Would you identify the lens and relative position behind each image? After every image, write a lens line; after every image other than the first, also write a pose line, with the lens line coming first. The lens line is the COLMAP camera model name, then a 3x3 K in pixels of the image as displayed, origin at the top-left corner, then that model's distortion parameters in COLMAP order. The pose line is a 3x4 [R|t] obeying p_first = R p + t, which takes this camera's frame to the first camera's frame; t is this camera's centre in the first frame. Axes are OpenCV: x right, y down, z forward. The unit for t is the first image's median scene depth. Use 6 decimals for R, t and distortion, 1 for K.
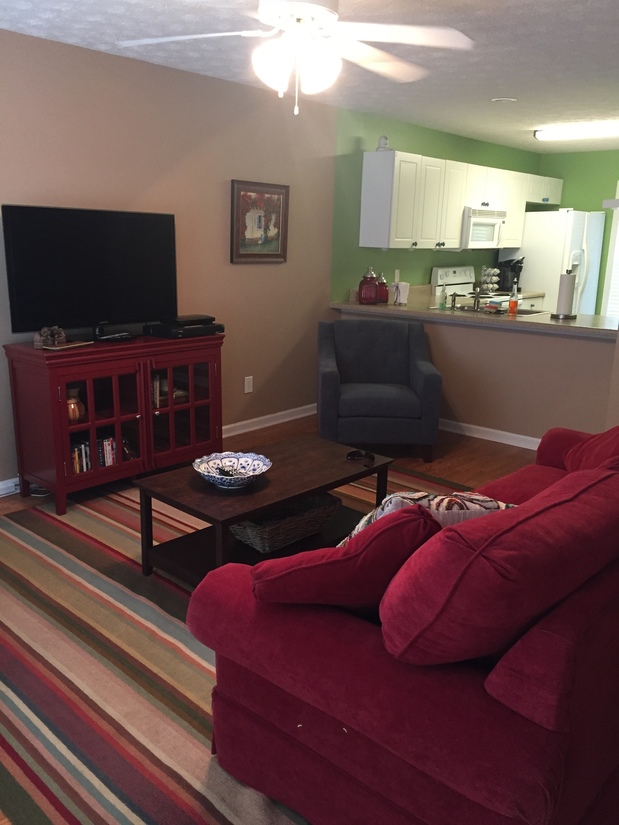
lens RADIAL K [[701.7, 0, 309.5], [0, 701.7, 412.5], [0, 0, 1]] dist [0.058562, -0.056829]
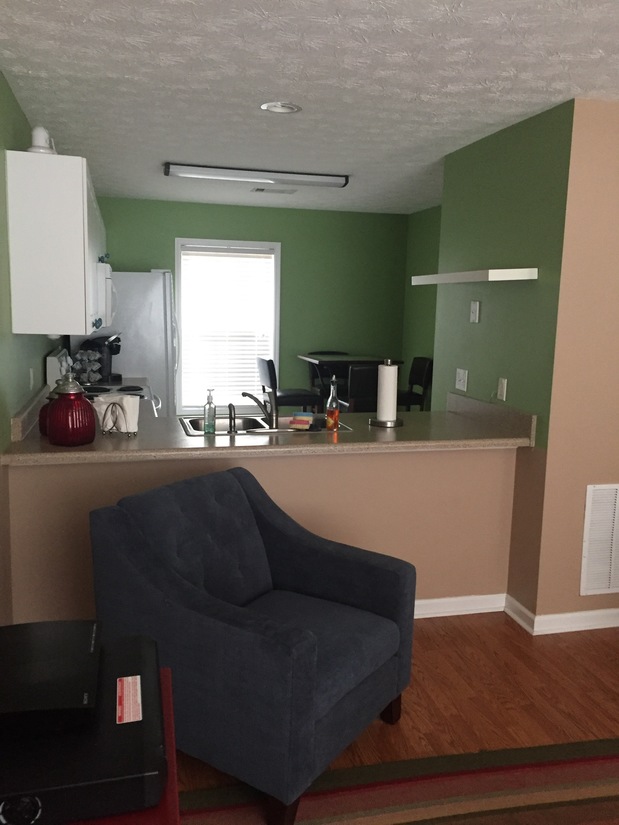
lens RADIAL K [[701.7, 0, 309.5], [0, 701.7, 412.5], [0, 0, 1]] dist [0.058562, -0.056829]
pose [[0.563535, -0.134415, 0.815083, -0.340848], [0.191212, 0.981103, 0.029593, -0.231390], [-0.803658, 0.139177, 0.578588, 0.817270]]
